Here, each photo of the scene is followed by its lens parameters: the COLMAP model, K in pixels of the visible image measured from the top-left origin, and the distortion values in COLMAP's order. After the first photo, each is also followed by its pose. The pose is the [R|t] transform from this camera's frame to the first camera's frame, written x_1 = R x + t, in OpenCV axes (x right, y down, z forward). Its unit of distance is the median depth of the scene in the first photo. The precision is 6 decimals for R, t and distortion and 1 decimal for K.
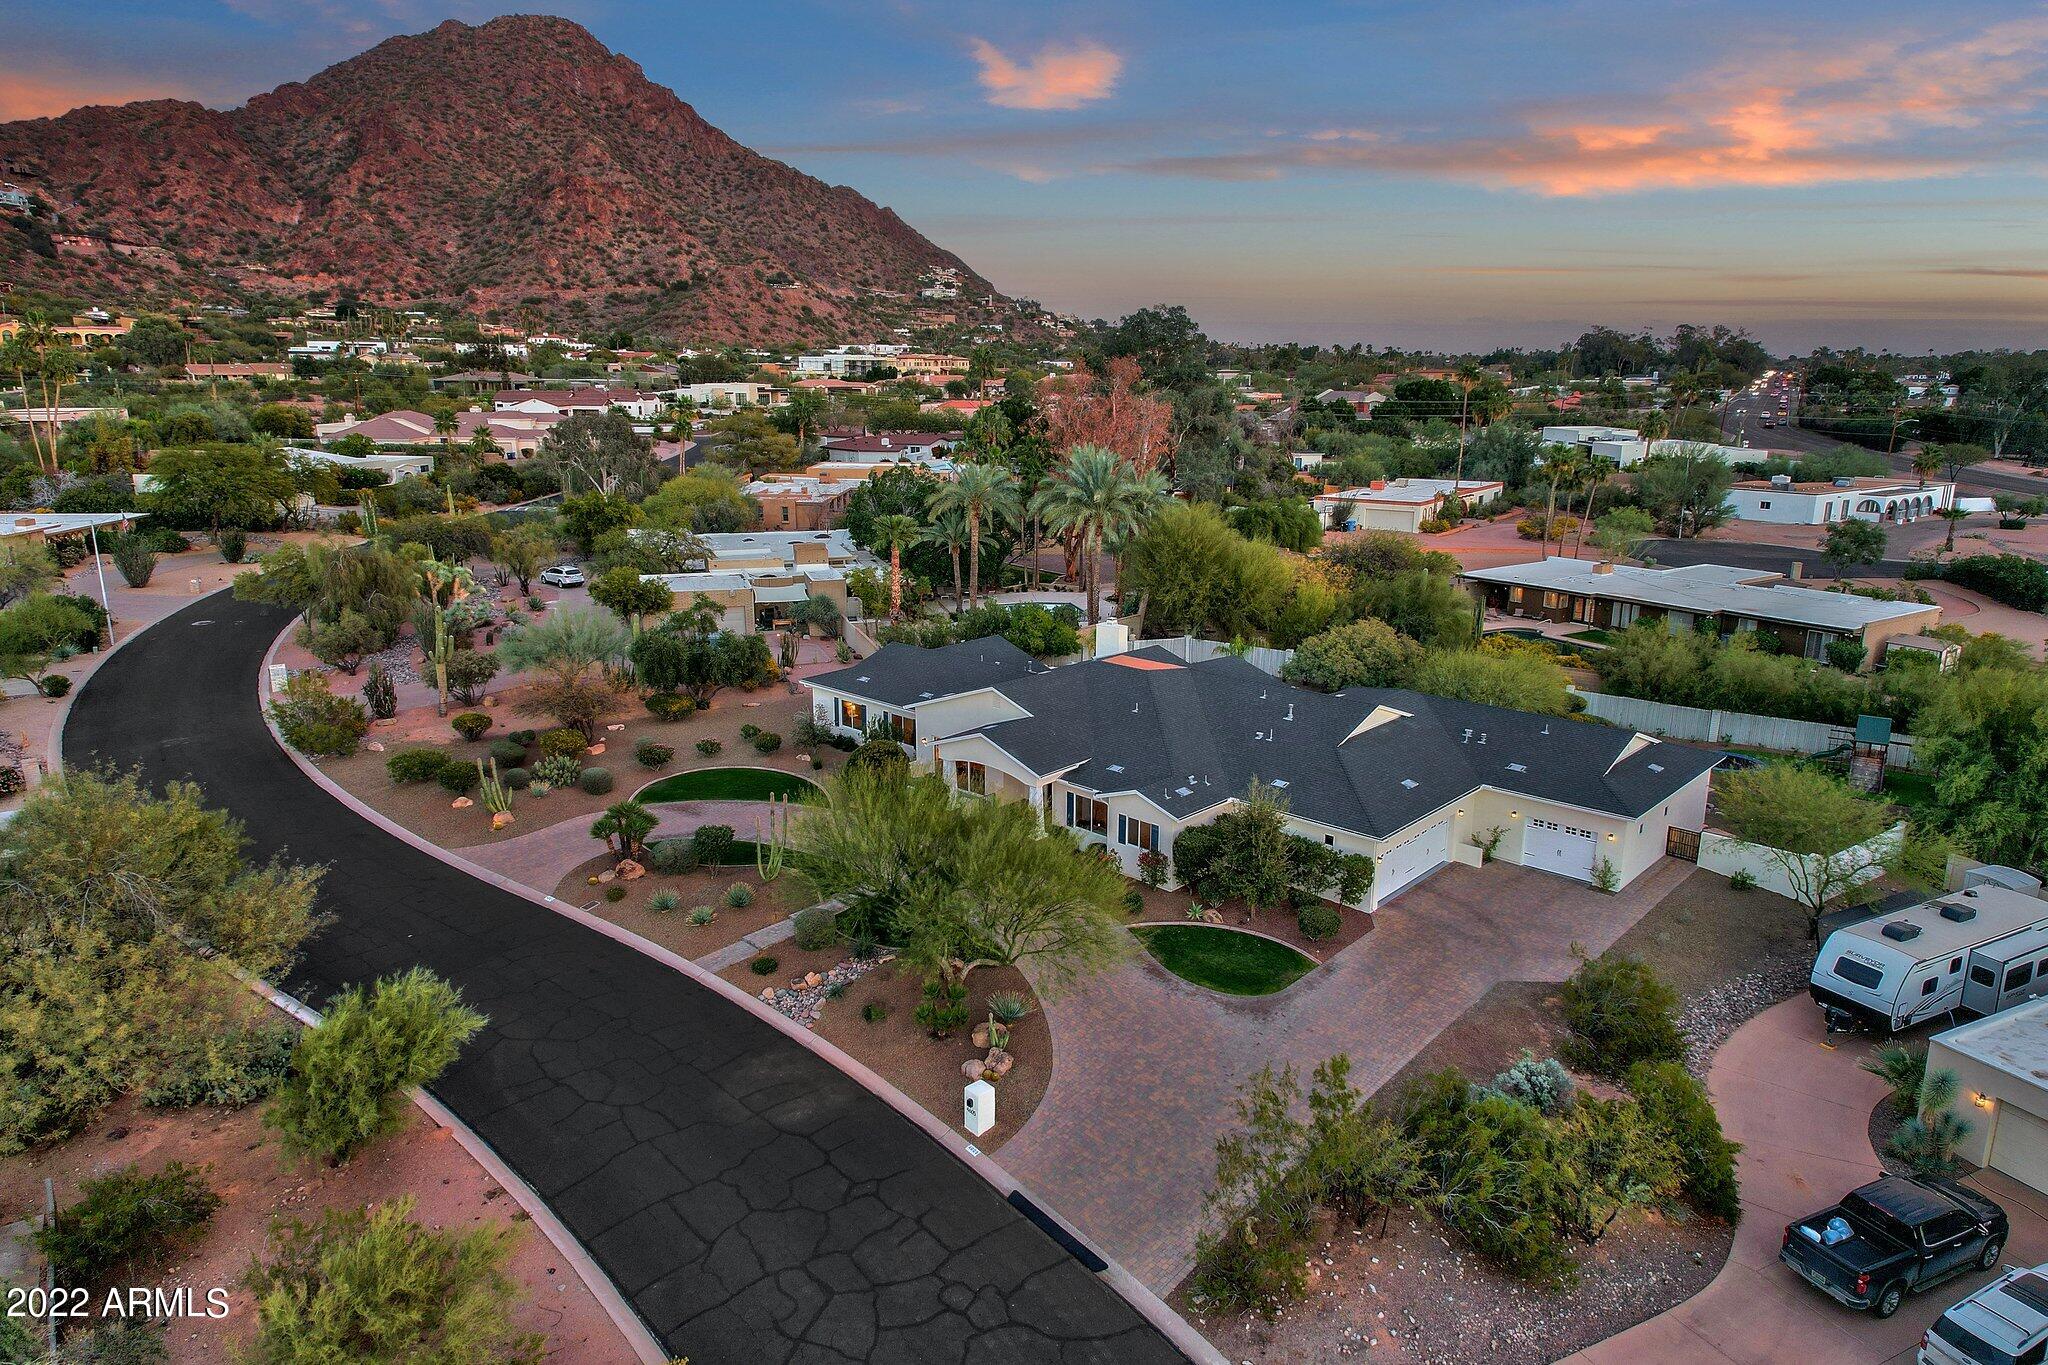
lens RADIAL K [[1258.3, 0, 1024.0], [0, 1258.3, 682.5], [0, 0, 1]] dist [0.086177, -0.057140]
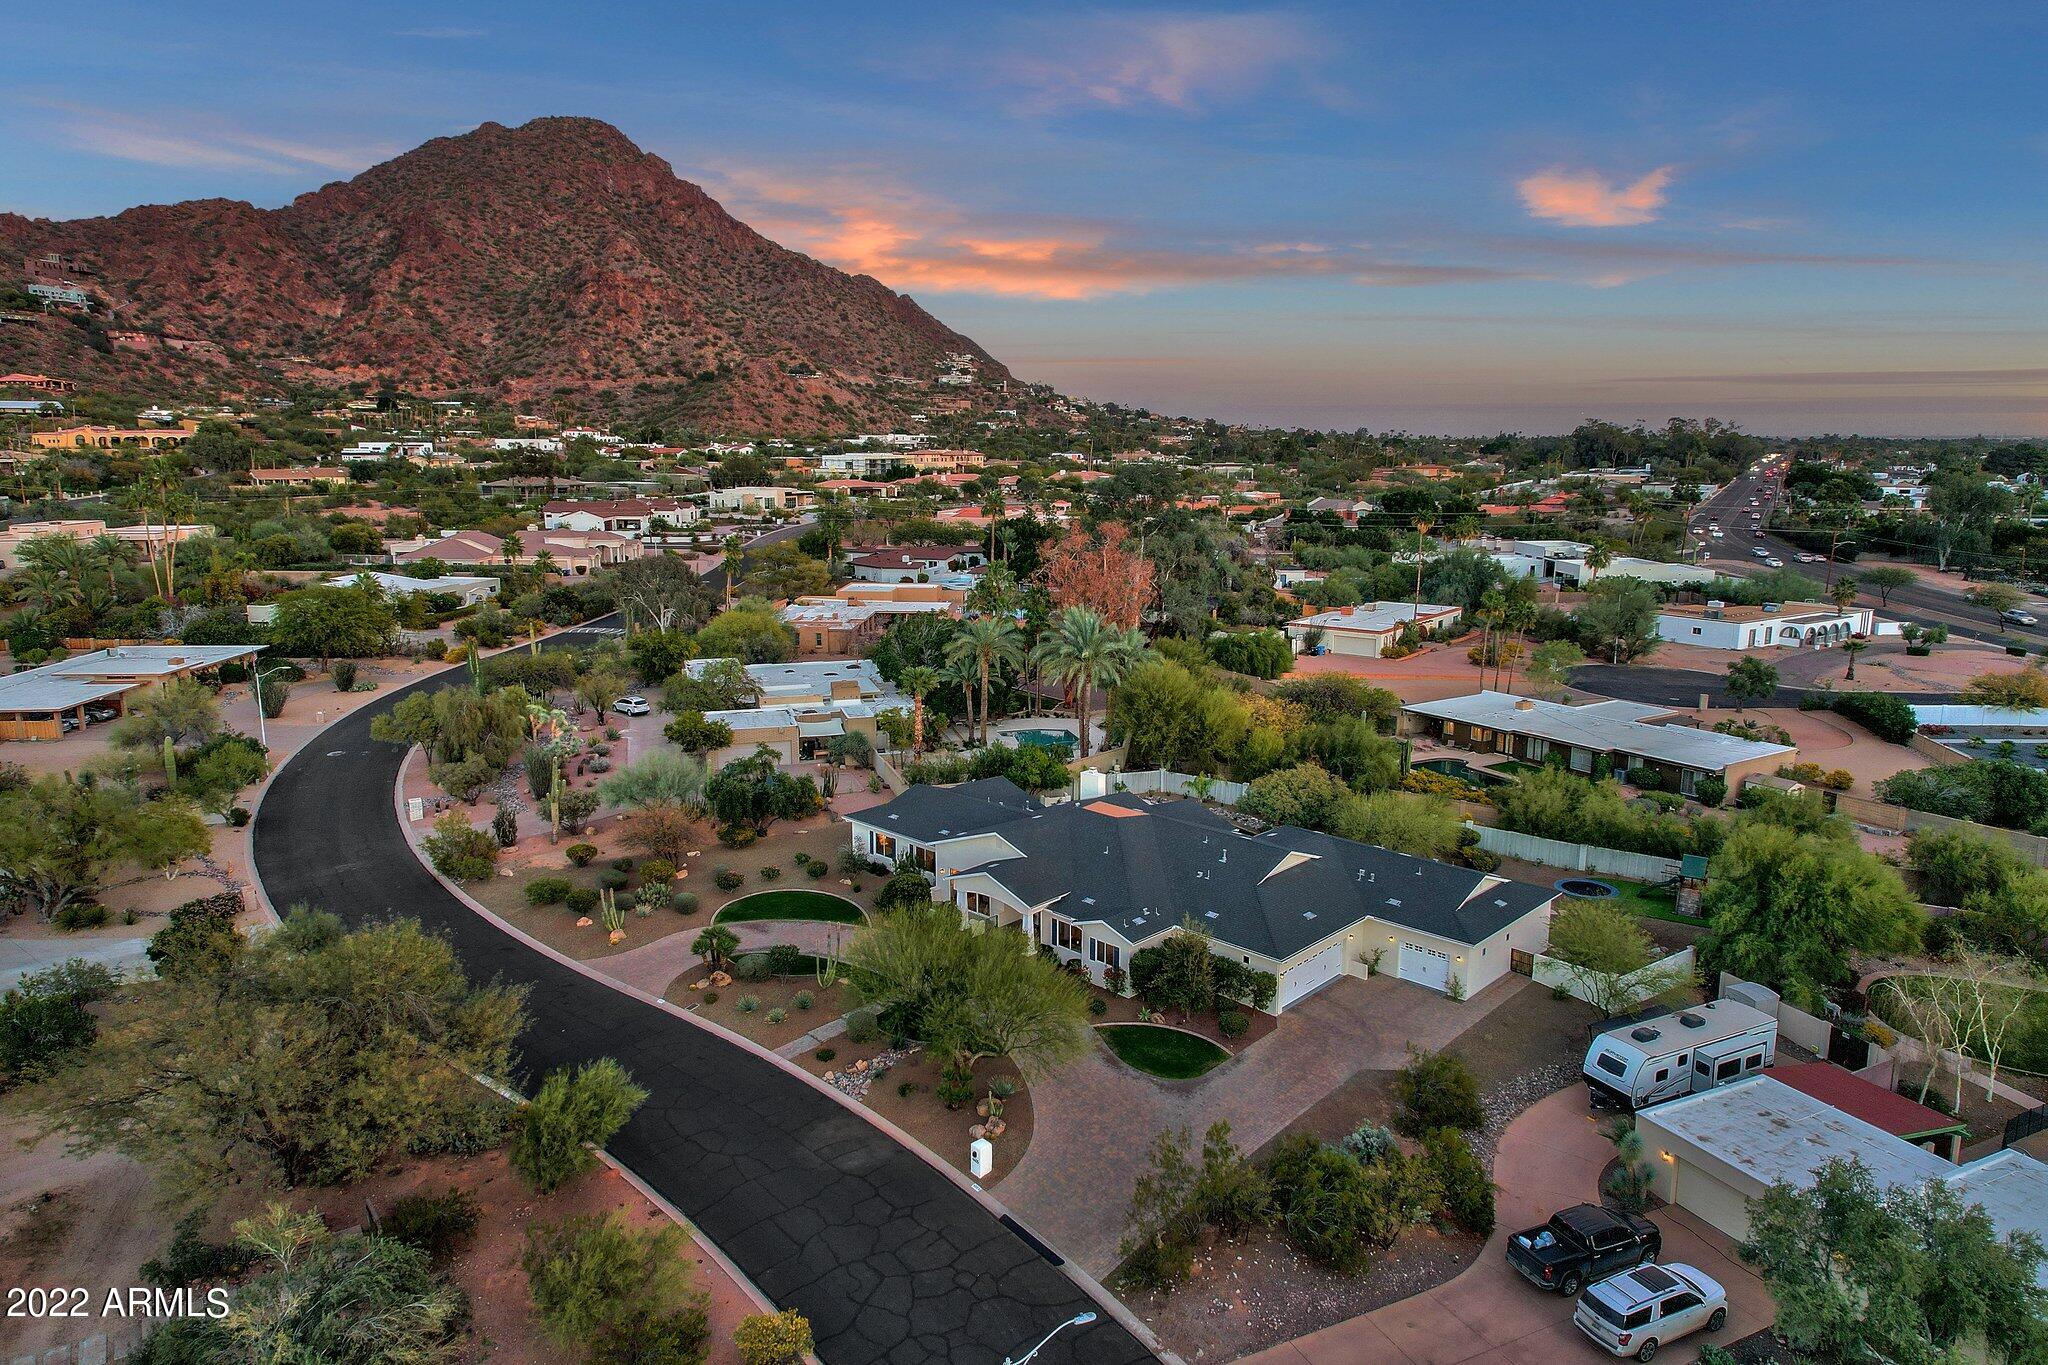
lens RADIAL K [[1258.3, 0, 1024.0], [0, 1258.3, 682.5], [0, 0, 1]] dist [0.086177, -0.057140]
pose [[0.999938, 0.002099, -0.010892, 0.009742], [-0.002711, 0.998398, -0.056524, -0.042678], [0.010756, 0.056550, 0.998342, -0.164036]]
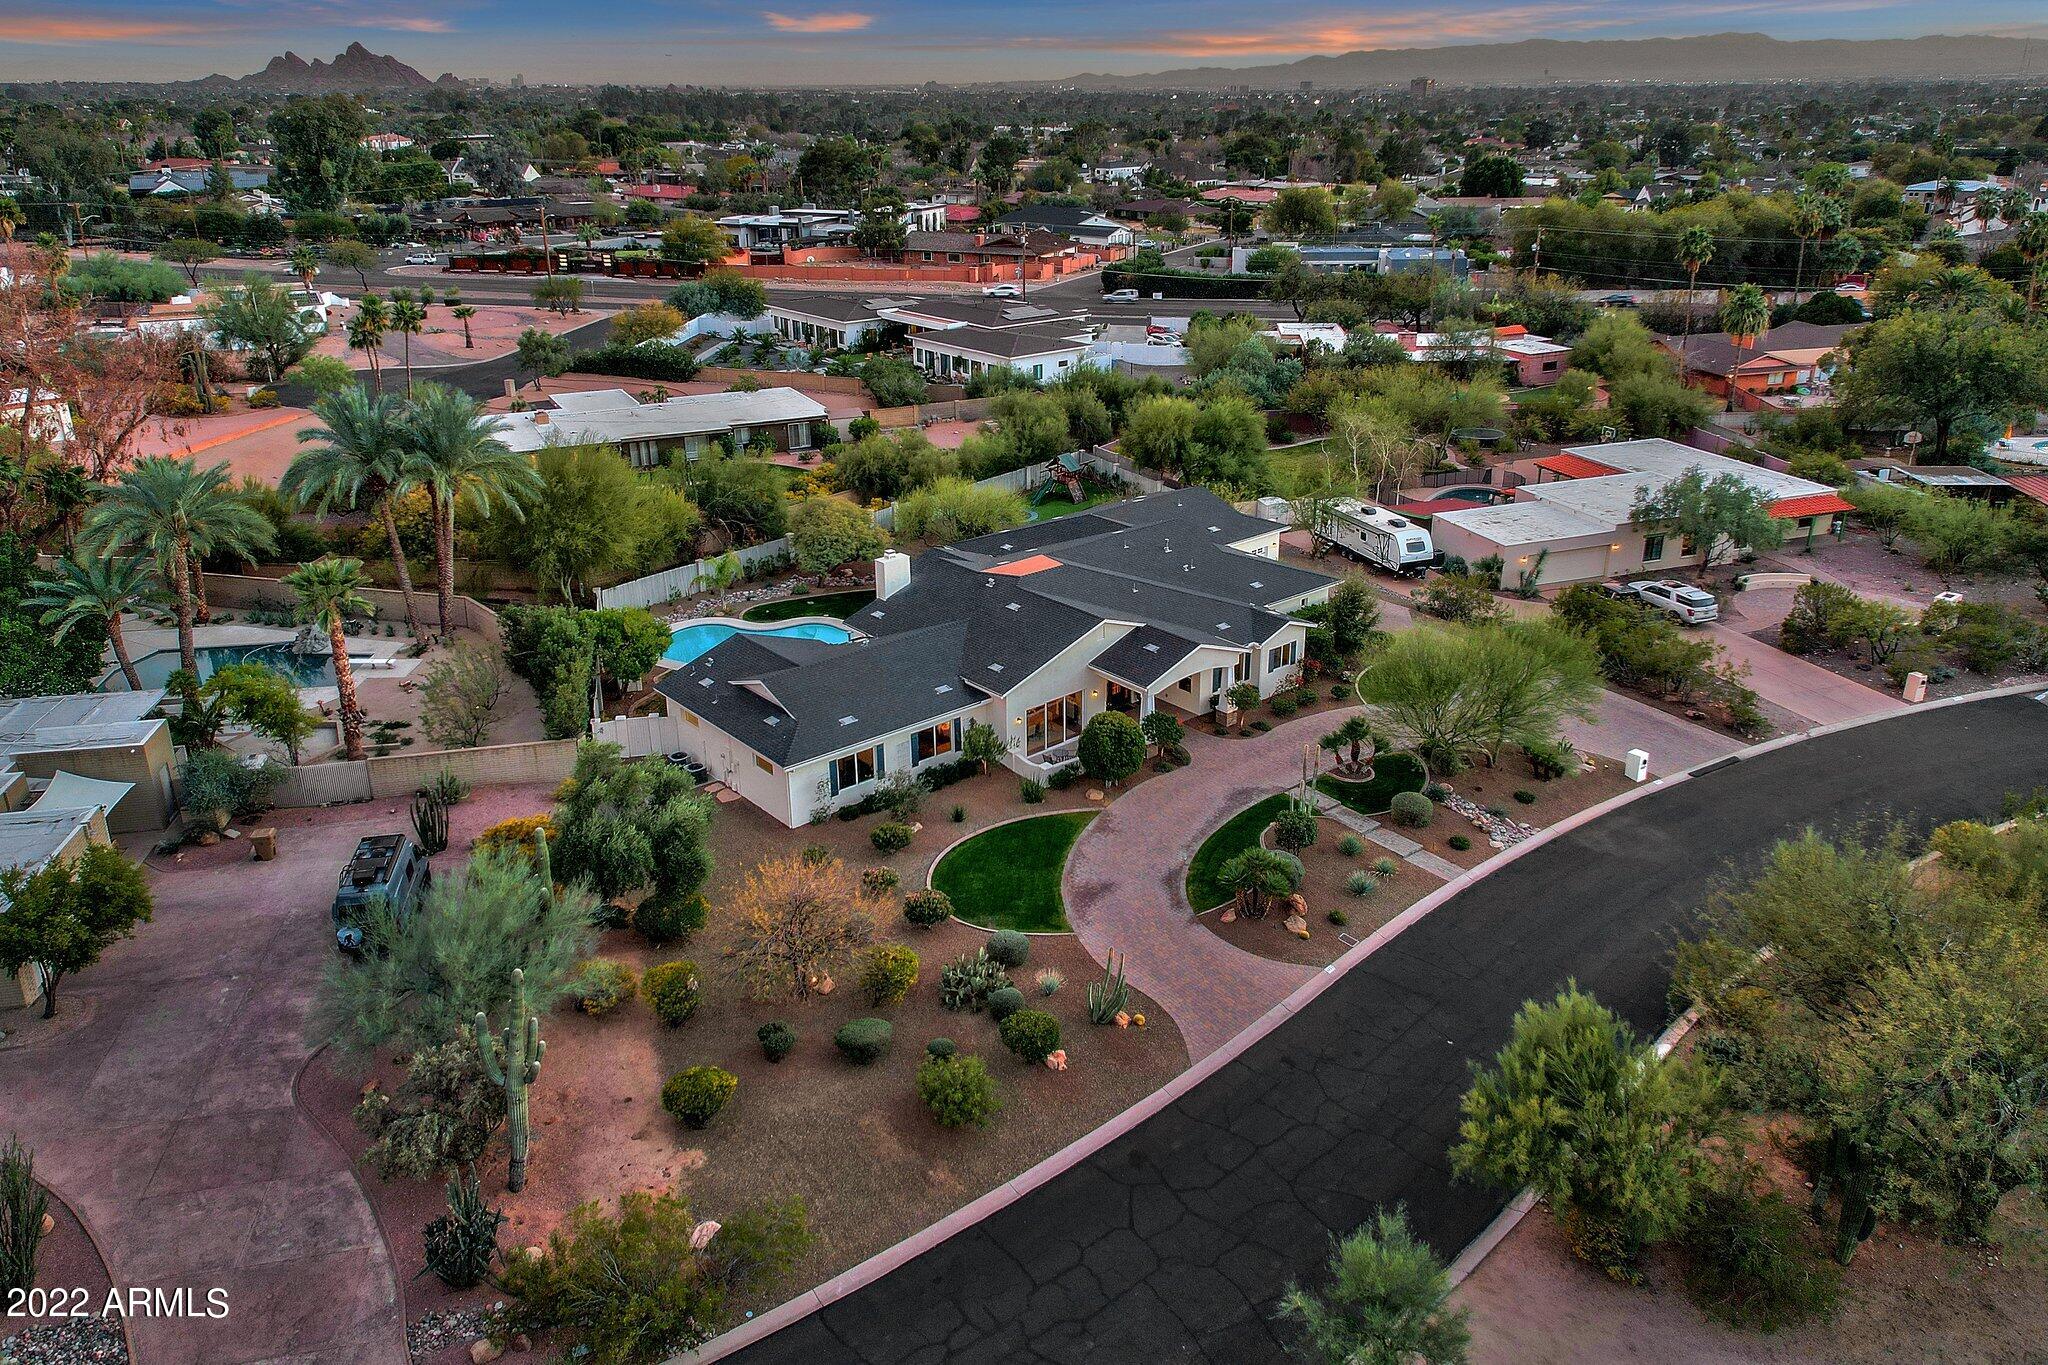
lens RADIAL K [[1437.9, 0, 1040.5], [0, 1437.9, 633.7], [0, 0, 1]] dist [0.114755, -0.099448]
pose [[0.102514, -0.351365, 0.930609, -0.600080], [0.249053, 0.914807, 0.317963, -0.197788], [-0.963049, 0.199175, 0.181289, 0.466497]]
